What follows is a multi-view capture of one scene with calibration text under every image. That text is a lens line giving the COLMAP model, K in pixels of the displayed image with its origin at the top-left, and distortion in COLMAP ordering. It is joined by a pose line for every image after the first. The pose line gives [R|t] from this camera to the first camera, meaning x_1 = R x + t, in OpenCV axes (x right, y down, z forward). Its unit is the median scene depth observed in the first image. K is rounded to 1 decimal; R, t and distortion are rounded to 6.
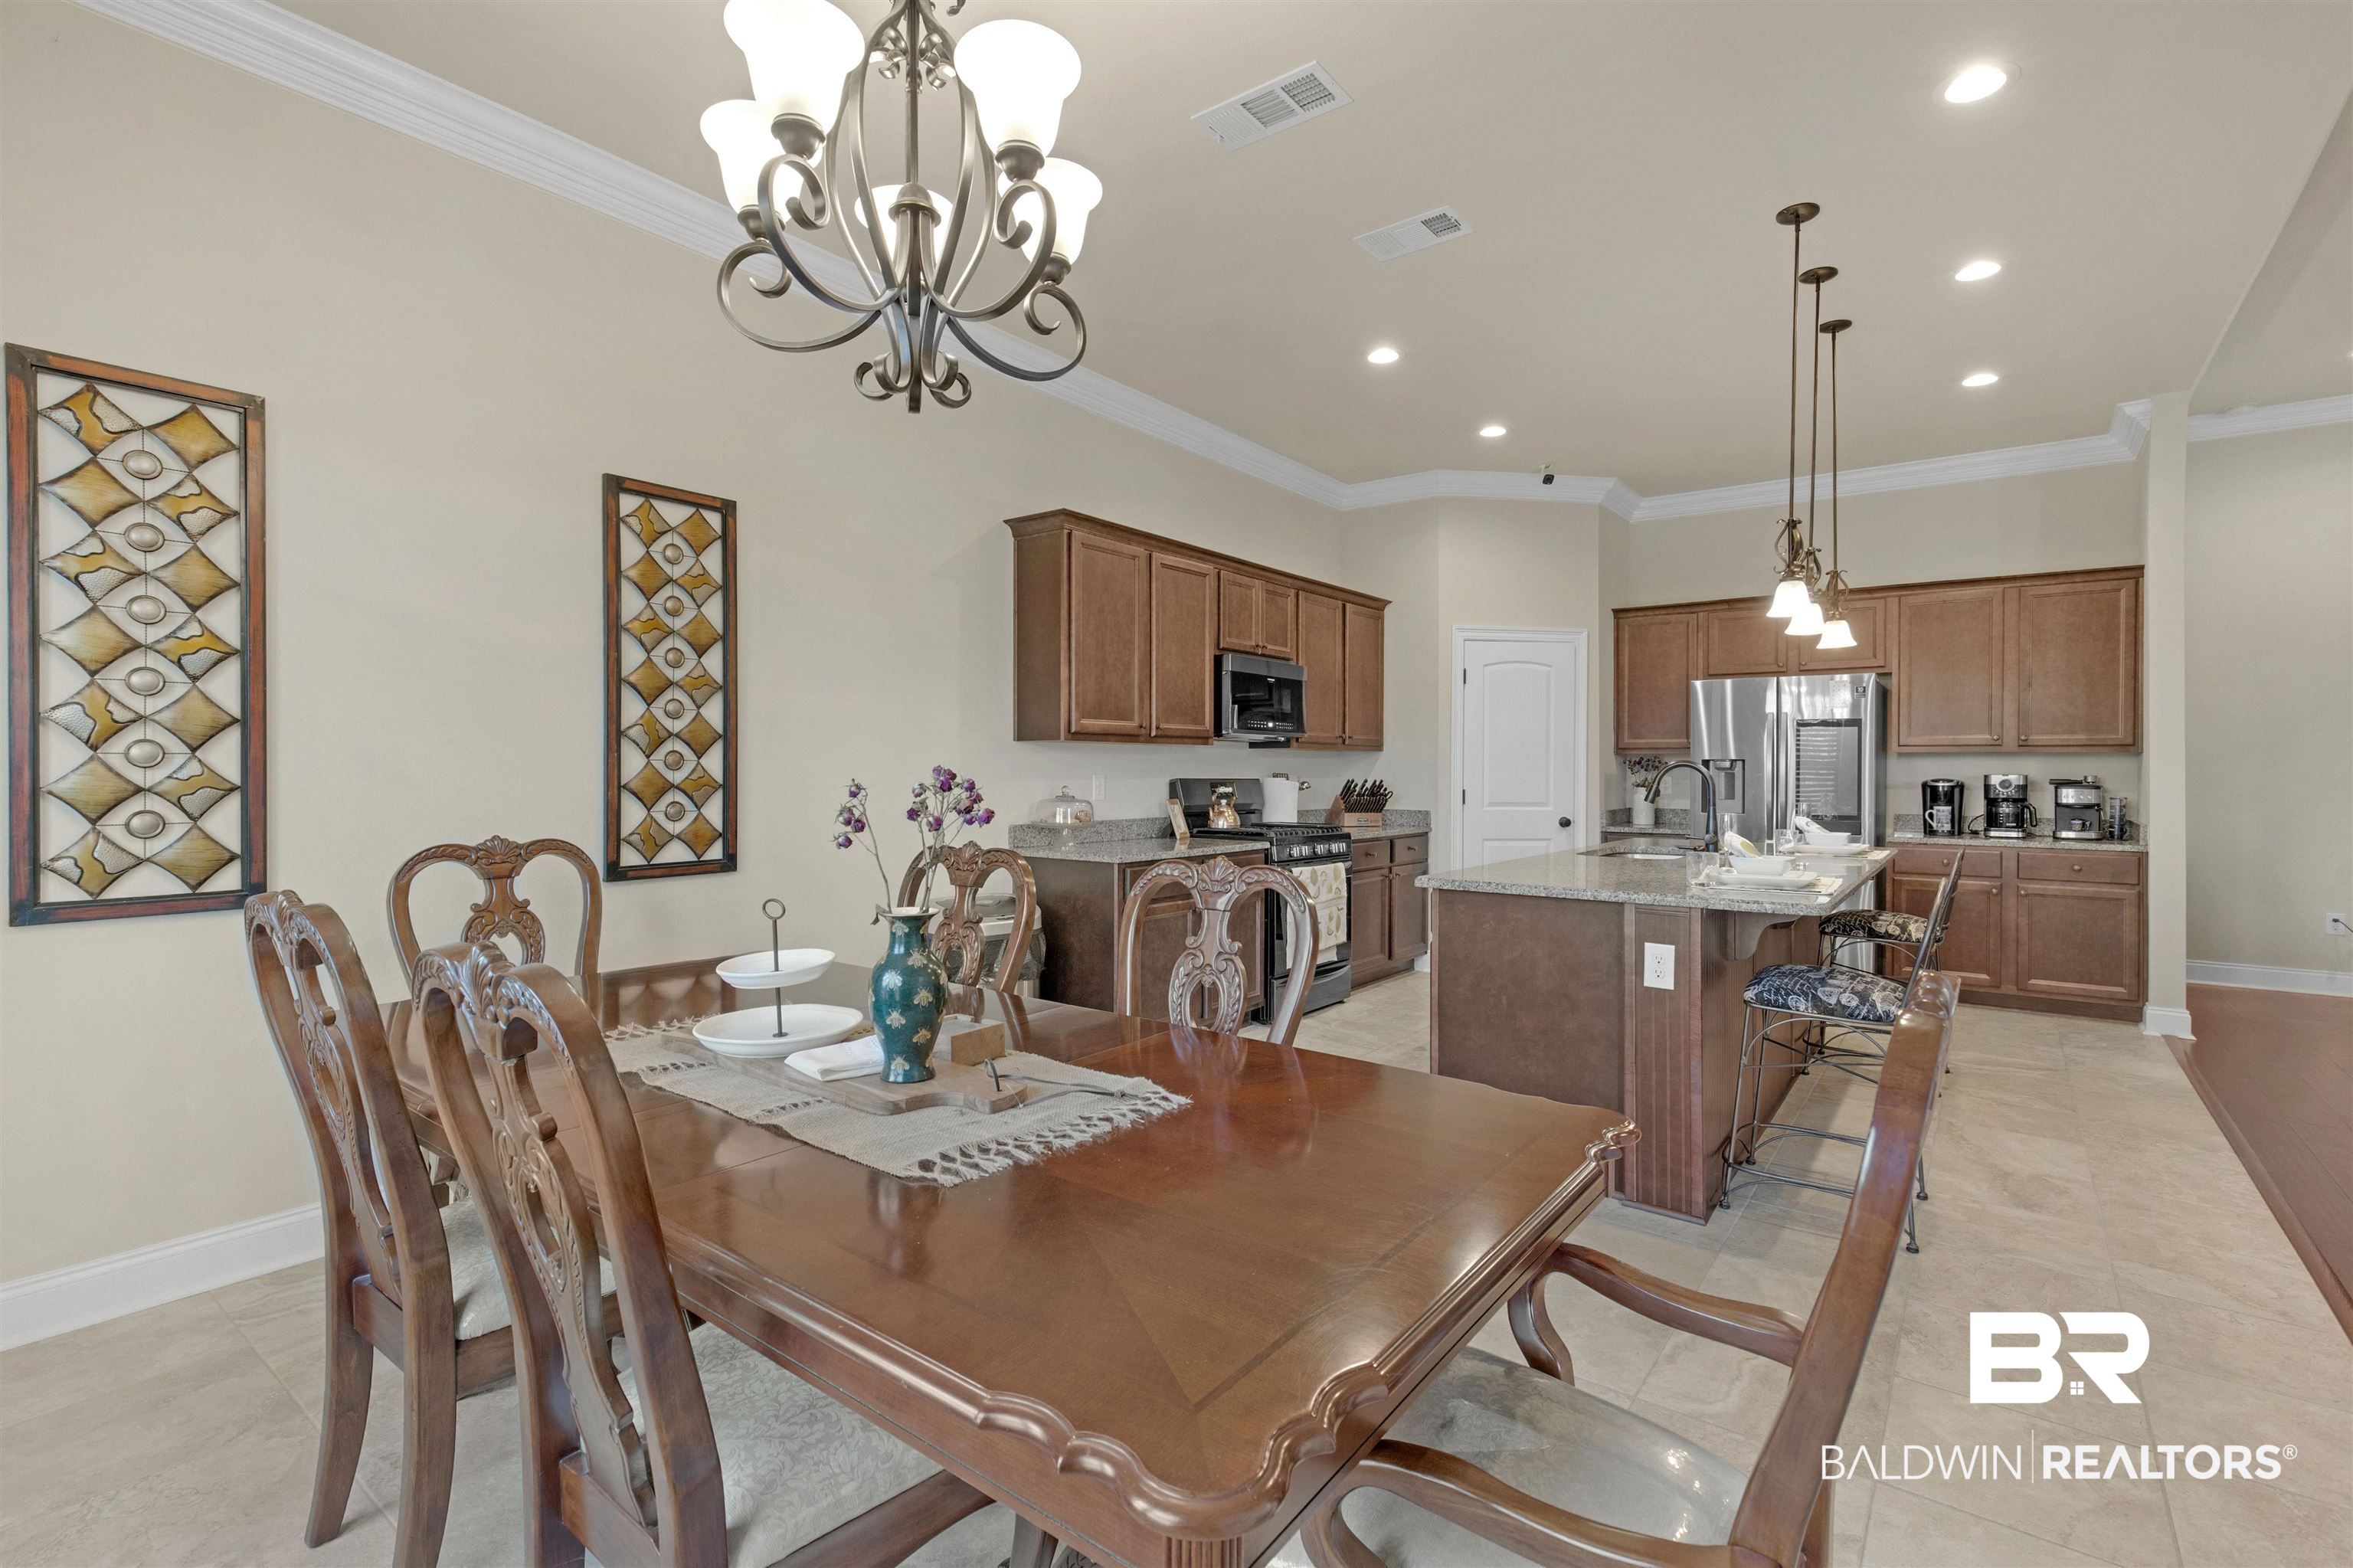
lens RADIAL K [[1059.6, 0, 1202.9], [0, 1059.6, 778.2], [0, 0, 1]] dist [-0.001786, -0.000428]
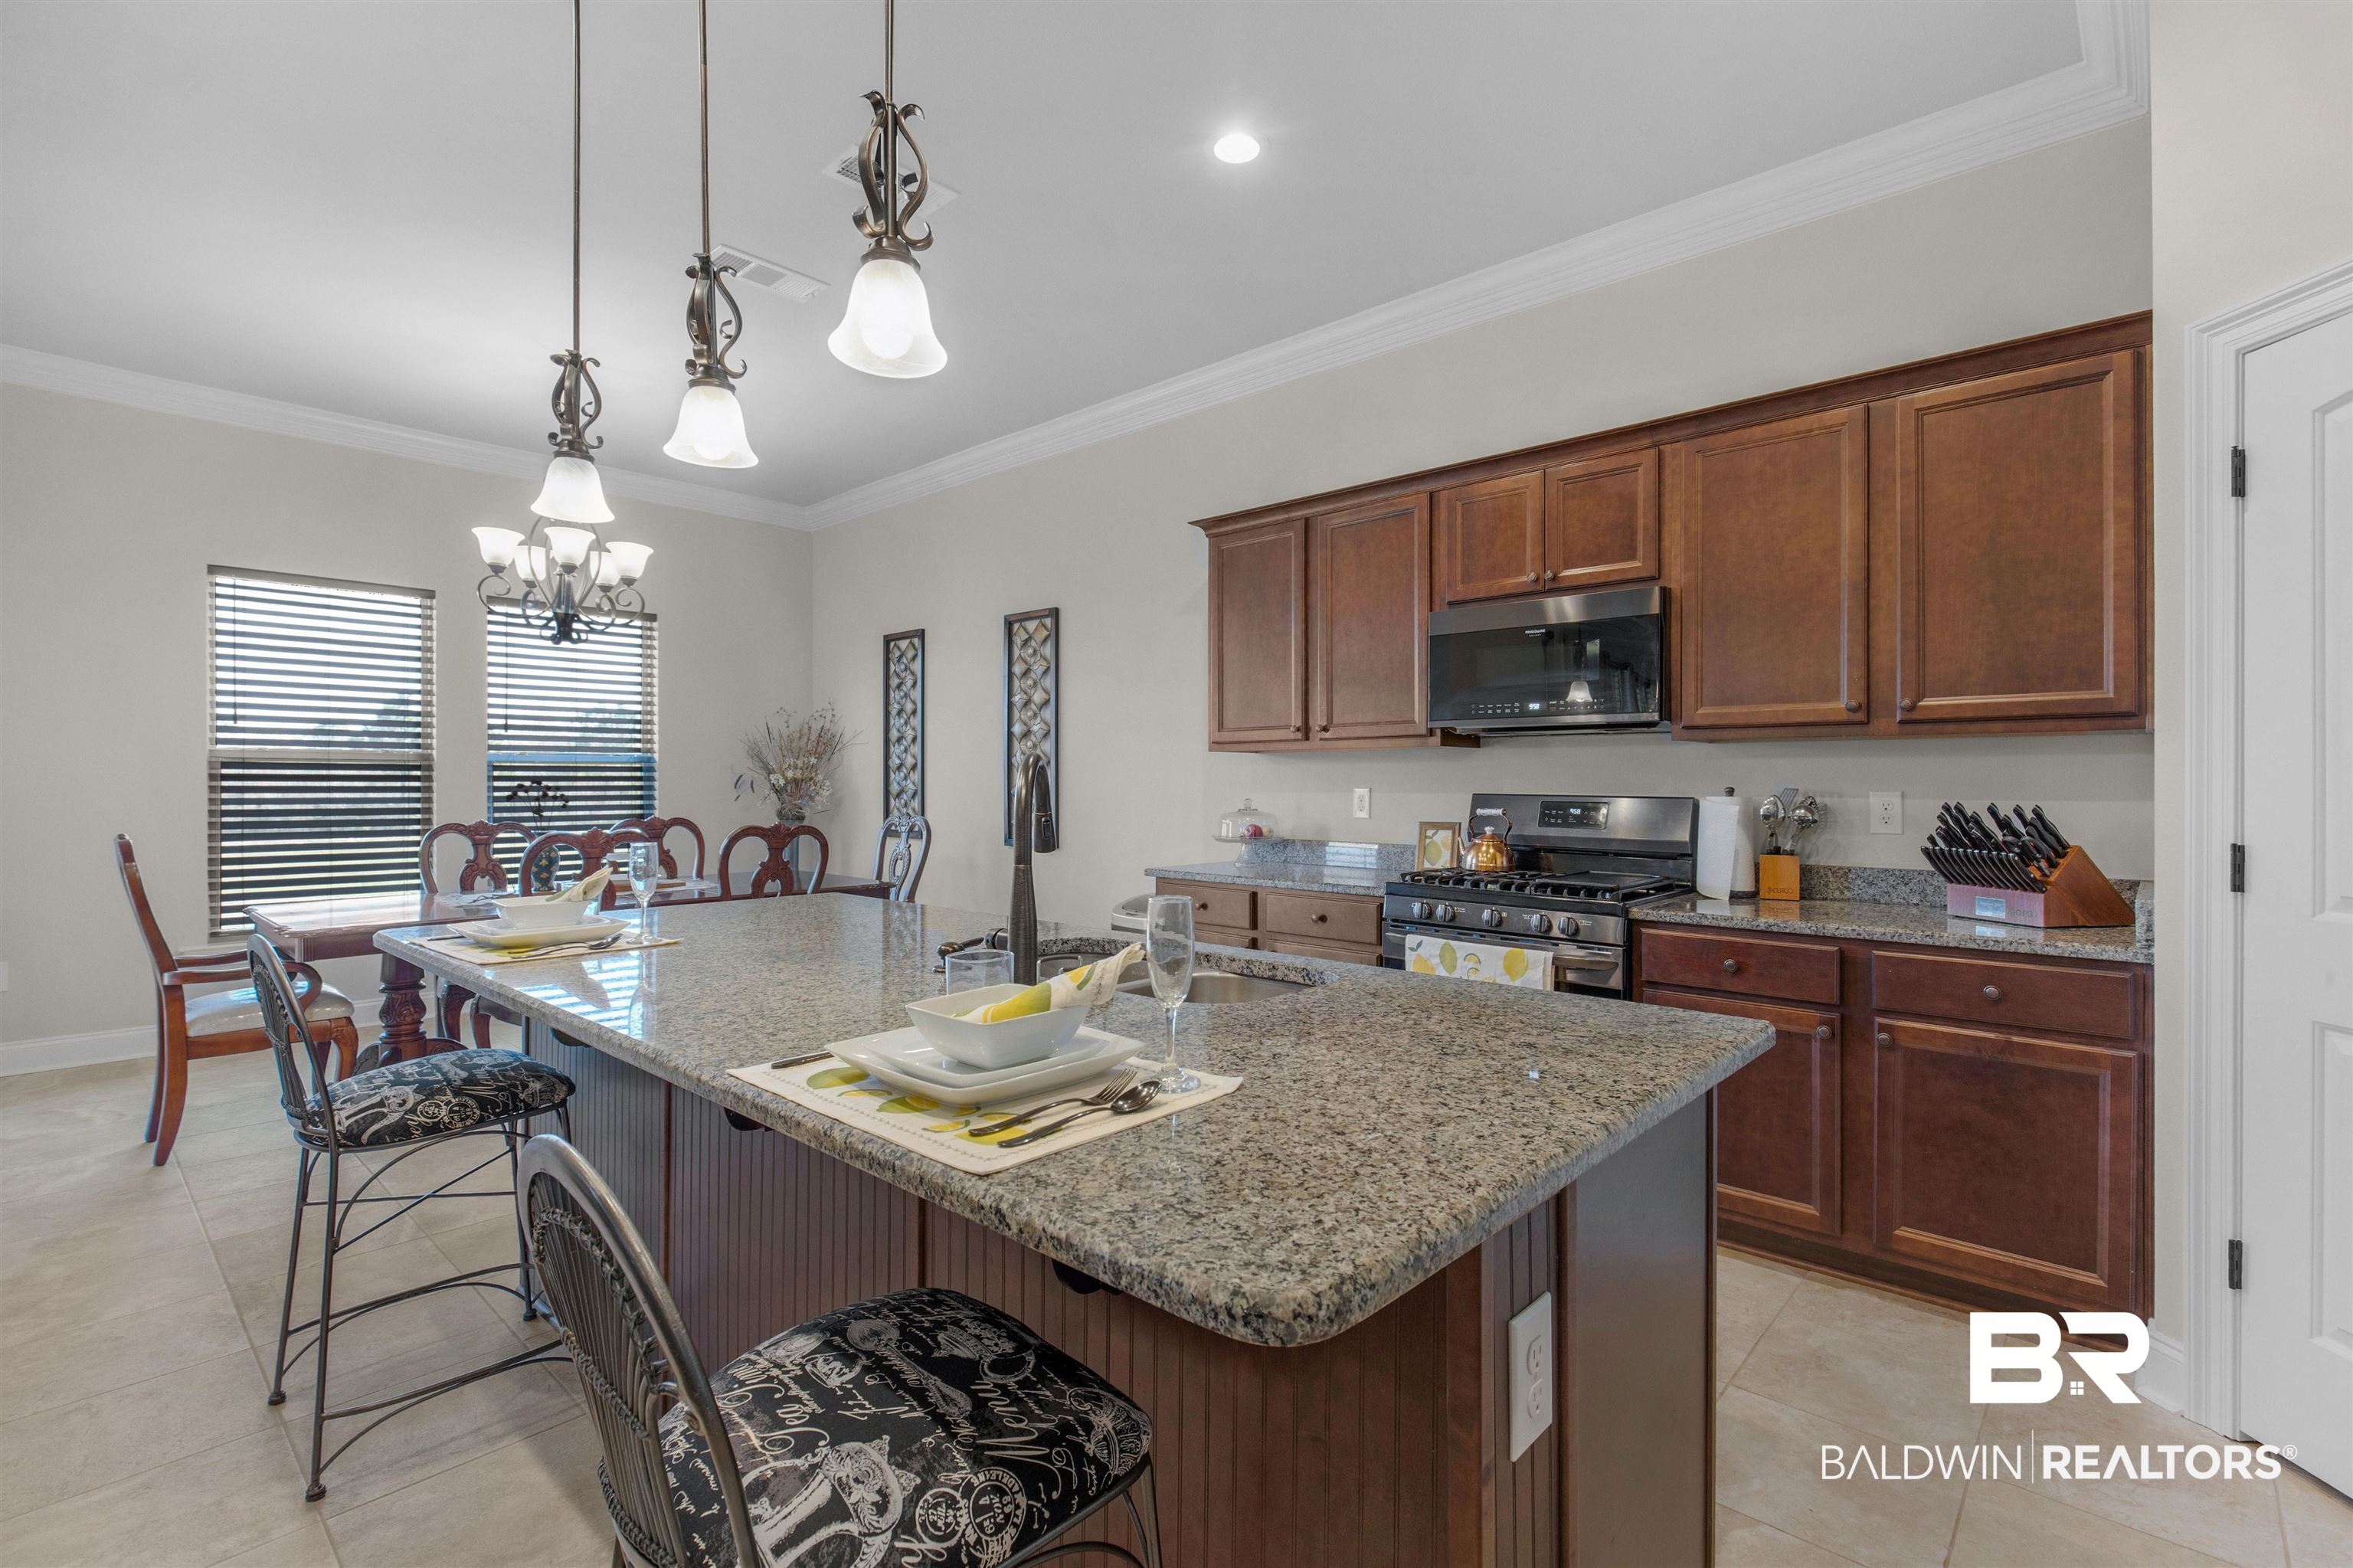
lens RADIAL K [[1059.6, 0, 1202.9], [0, 1059.6, 778.2], [0, 0, 1]] dist [-0.001786, -0.000428]
pose [[-0.086977, -0.005283, -0.996196, 0.636023], [-0.010796, 0.999932, -0.004360, -0.004990], [0.996152, 0.010376, -0.087028, 0.798251]]
